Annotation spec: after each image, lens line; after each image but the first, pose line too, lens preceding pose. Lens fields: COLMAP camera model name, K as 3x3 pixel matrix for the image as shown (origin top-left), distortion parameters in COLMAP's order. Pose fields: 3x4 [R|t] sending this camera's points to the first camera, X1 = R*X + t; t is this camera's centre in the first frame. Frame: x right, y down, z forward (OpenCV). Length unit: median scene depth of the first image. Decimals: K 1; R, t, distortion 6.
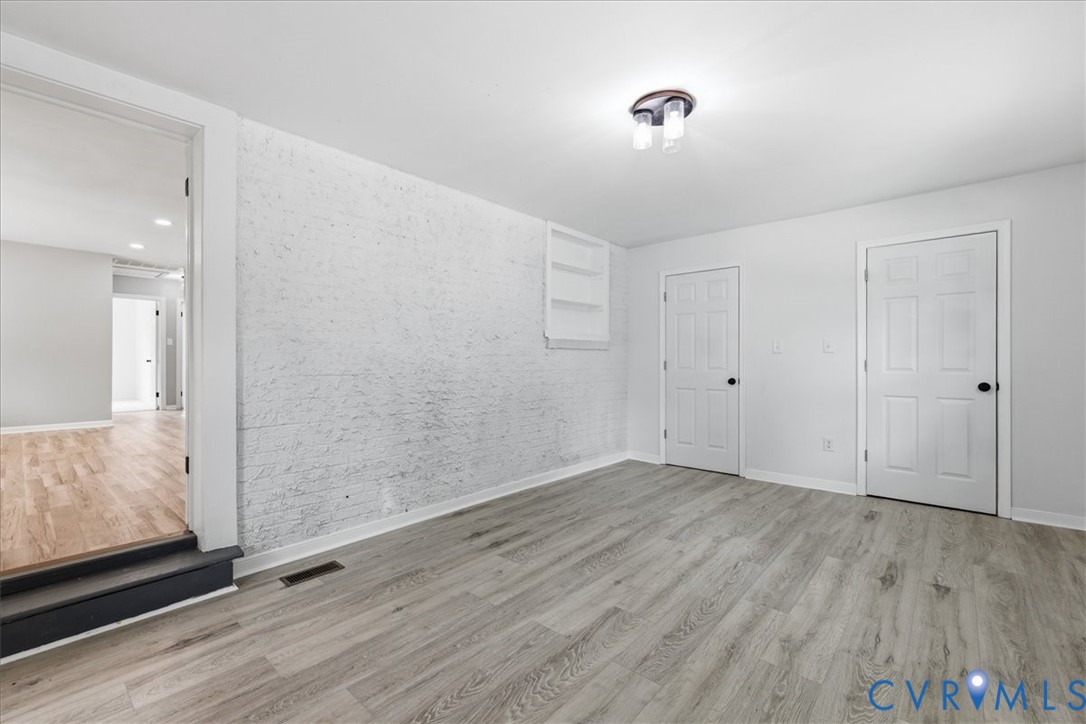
lens RADIAL K [[459.9, 0, 543.0], [0, 459.9, 362.0], [0, 0, 1]] dist [0.000208, 0.000120]
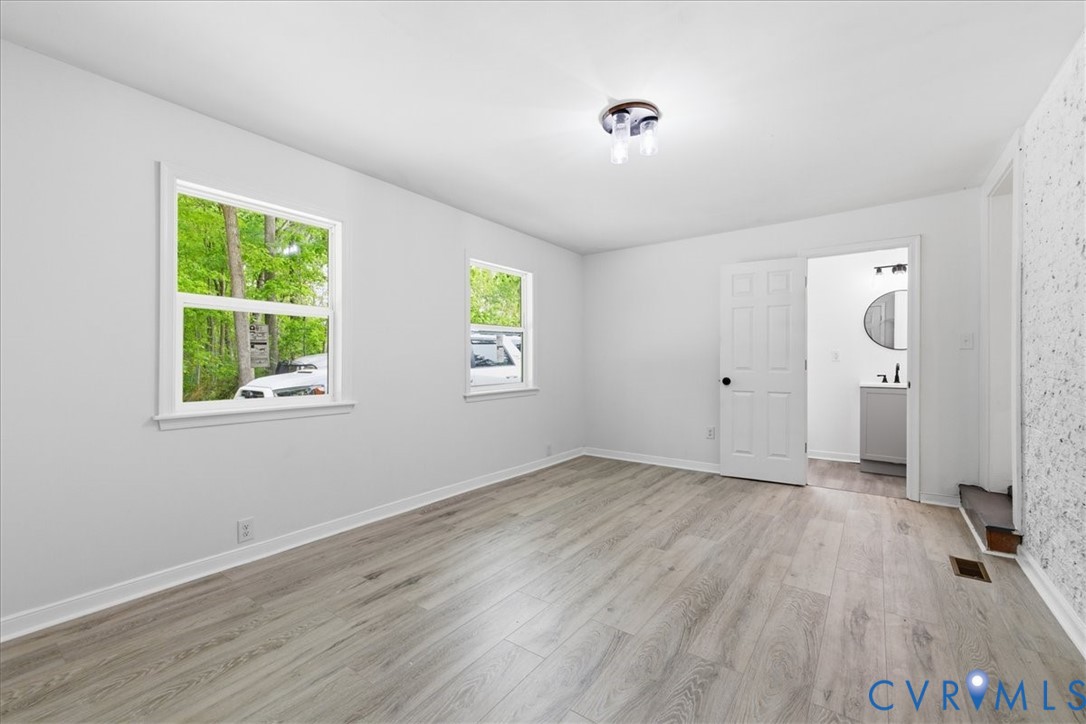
lens RADIAL K [[459.9, 0, 543.0], [0, 459.9, 362.0], [0, 0, 1]] dist [0.000208, 0.000120]
pose [[-0.995061, 0.004488, -0.099169, 0.559878], [0.003403, 0.999933, 0.011109, -0.011070], [0.099212, 0.010716, -0.995009, 2.016244]]
